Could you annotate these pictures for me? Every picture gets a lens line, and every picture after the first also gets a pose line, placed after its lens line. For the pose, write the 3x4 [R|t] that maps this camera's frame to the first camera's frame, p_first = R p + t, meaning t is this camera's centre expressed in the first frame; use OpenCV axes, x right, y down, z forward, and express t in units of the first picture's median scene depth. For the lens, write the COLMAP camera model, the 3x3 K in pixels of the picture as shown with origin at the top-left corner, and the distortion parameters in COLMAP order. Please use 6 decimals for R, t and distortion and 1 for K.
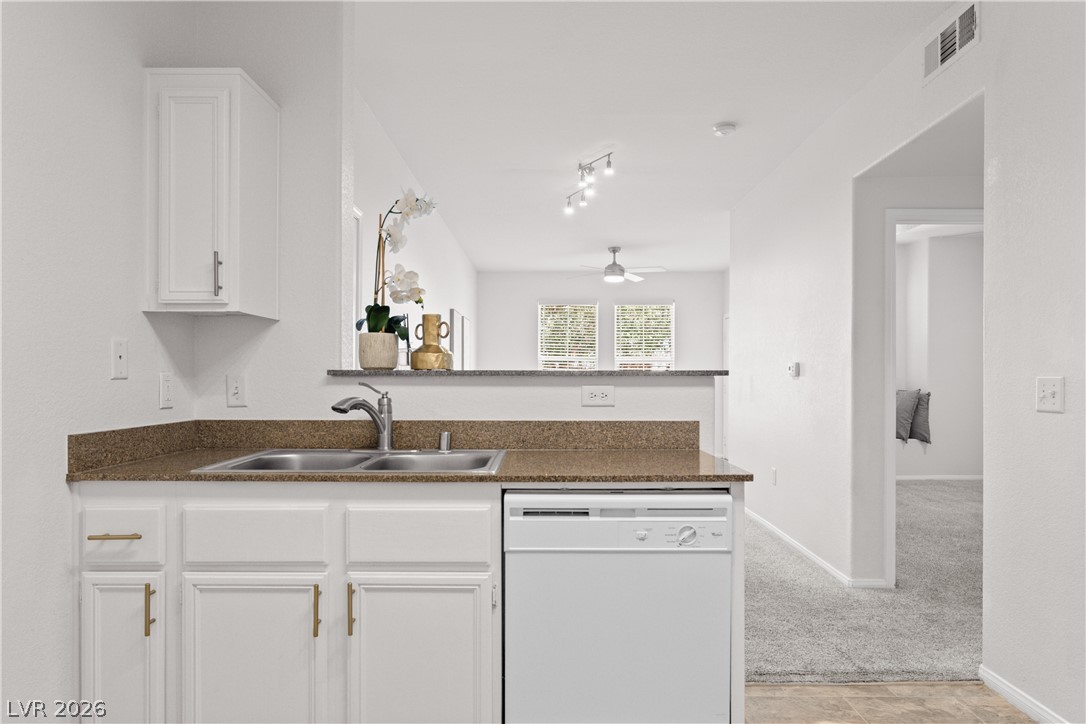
lens RADIAL K [[665.2, 0, 541.7], [0, 665.2, 380.9], [0, 0, 1]] dist [-0.004849, 0.004164]
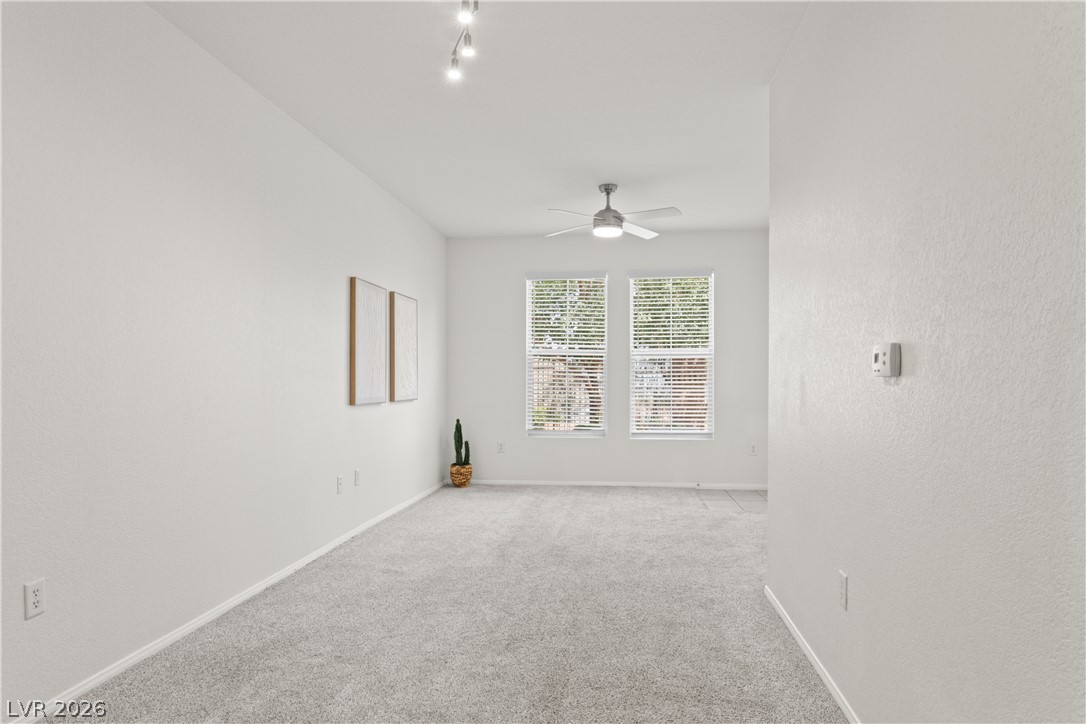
lens RADIAL K [[671.3, 0, 540.7], [0, 671.3, 390.2], [0, 0, 1]] dist [-0.000812, 0.004239]
pose [[0.993220, -0.002691, -0.116218, 0.402373], [0.004407, 0.999885, 0.014512, -0.010306], [0.116165, -0.014926, 0.993118, 1.053136]]
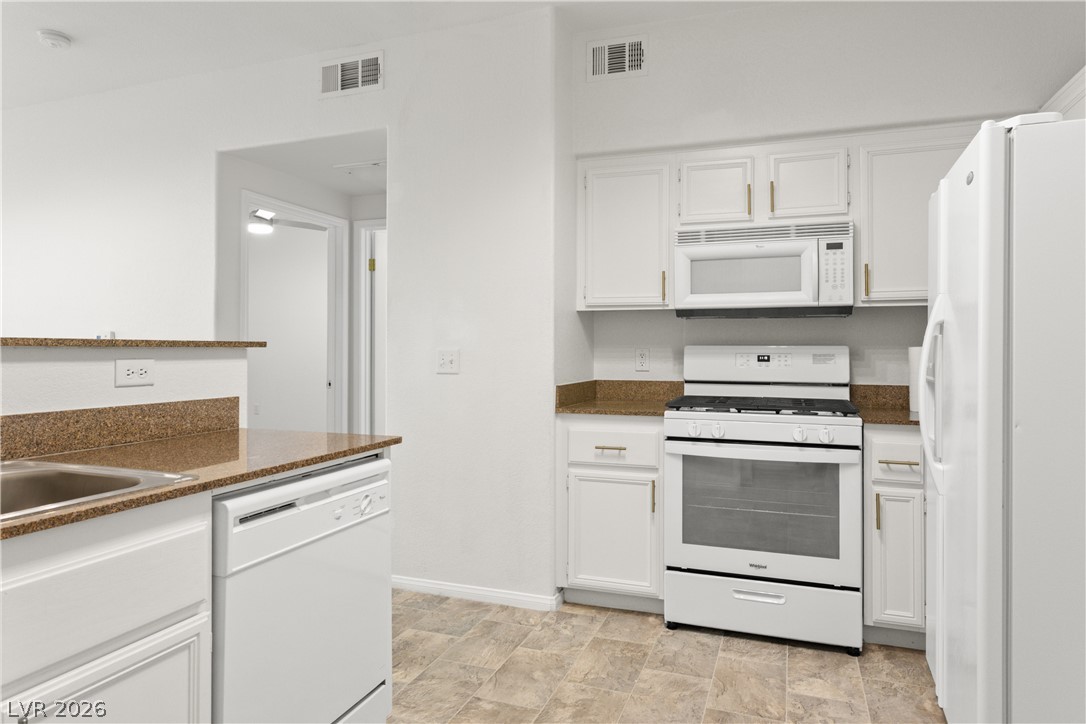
lens RADIAL K [[673.8, 0, 544.0], [0, 673.8, 340.4], [0, 0, 1]] dist [-0.001300, 0.000772]
pose [[0.337741, 0.014071, 0.941134, -0.495534], [0.000585, 0.999885, -0.015159, -0.002760], [-0.941239, 0.005670, 0.337694, 0.289943]]
